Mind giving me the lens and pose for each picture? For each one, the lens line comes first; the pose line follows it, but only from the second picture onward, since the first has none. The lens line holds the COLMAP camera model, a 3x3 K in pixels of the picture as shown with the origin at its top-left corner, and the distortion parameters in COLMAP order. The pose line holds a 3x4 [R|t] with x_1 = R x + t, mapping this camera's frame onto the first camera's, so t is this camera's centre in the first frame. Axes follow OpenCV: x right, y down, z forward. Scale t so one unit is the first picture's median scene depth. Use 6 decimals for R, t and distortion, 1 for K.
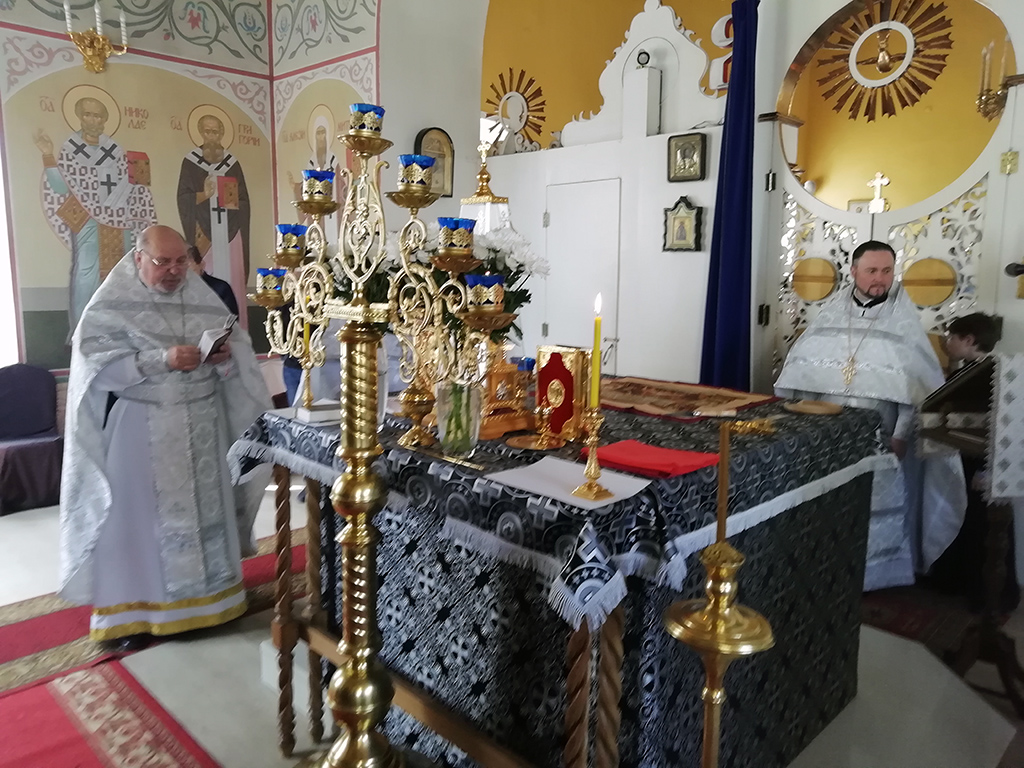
lens RADIAL K [[746.1, 0, 502.4], [0, 746.1, 386.3], [0, 0, 1]] dist [0.041023, 0.000679]
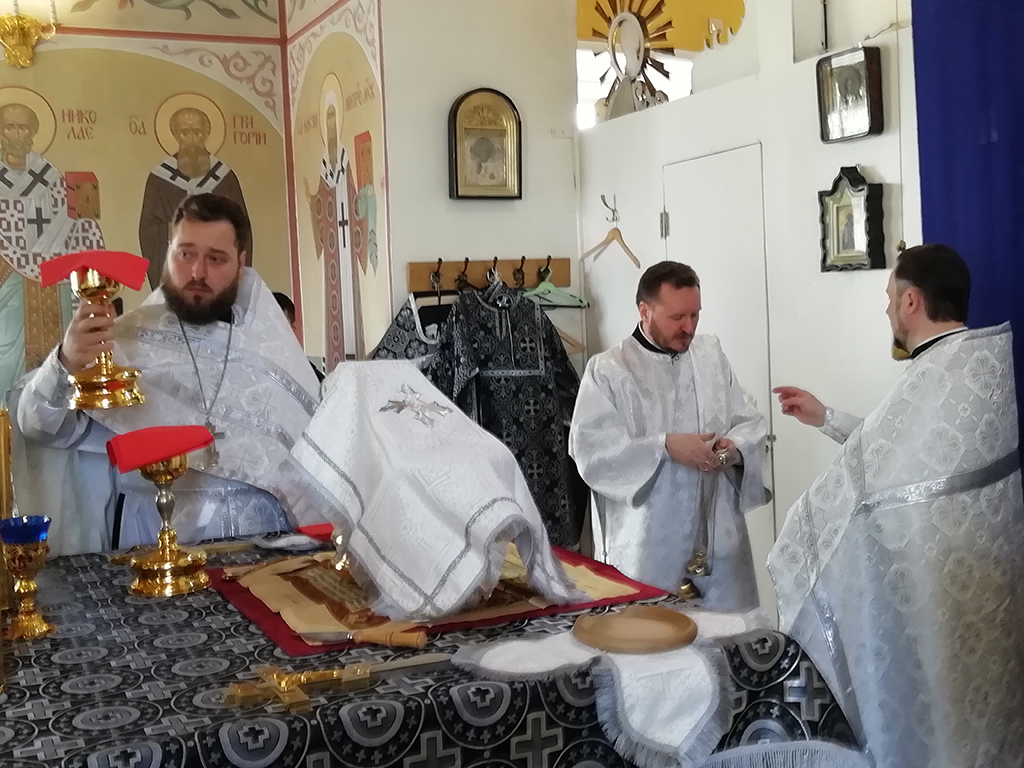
lens RADIAL K [[1197.8, 0, 512.0], [0, 1197.8, 384.0], [0, 0, 1]] dist [0.071664, -0.052788]
pose [[0.940176, -0.027137, -0.339607, 0.254729], [-0.002250, 0.996306, -0.085841, -0.024716], [0.340682, 0.081470, 0.936642, 0.120940]]
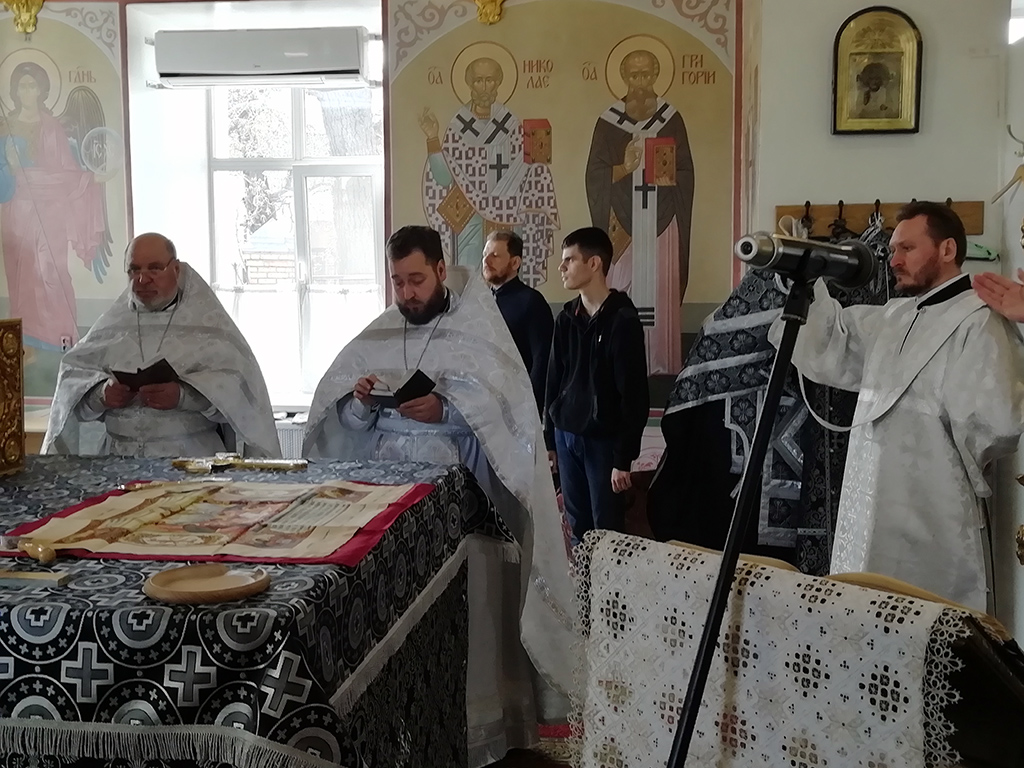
lens RADIAL K [[1227.3, 0, 543.9], [0, 1227.3, 376.3], [0, 0, 1]] dist [0.086223, -0.125745]
pose [[0.610117, 0.053204, -0.790523, 0.474118], [-0.111158, 0.993623, -0.018918, -0.042661], [0.784475, 0.099416, 0.612140, 0.306162]]
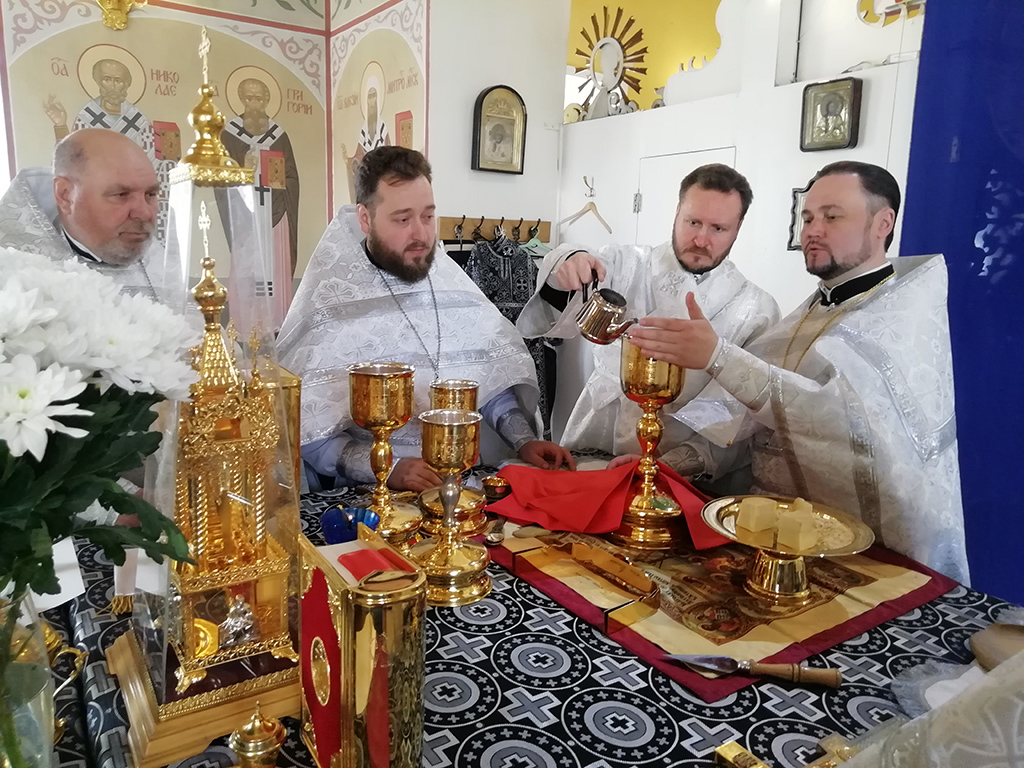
lens RADIAL K [[746.4, 0, 512.0], [0, 746.4, 384.0], [0, 0, 1]] dist [0.030075, 0.003488]
pose [[0.981532, 0.051713, -0.184174, 0.082862], [-0.047500, 0.998500, 0.027214, -0.052459], [0.185305, -0.017963, 0.982517, 0.218838]]
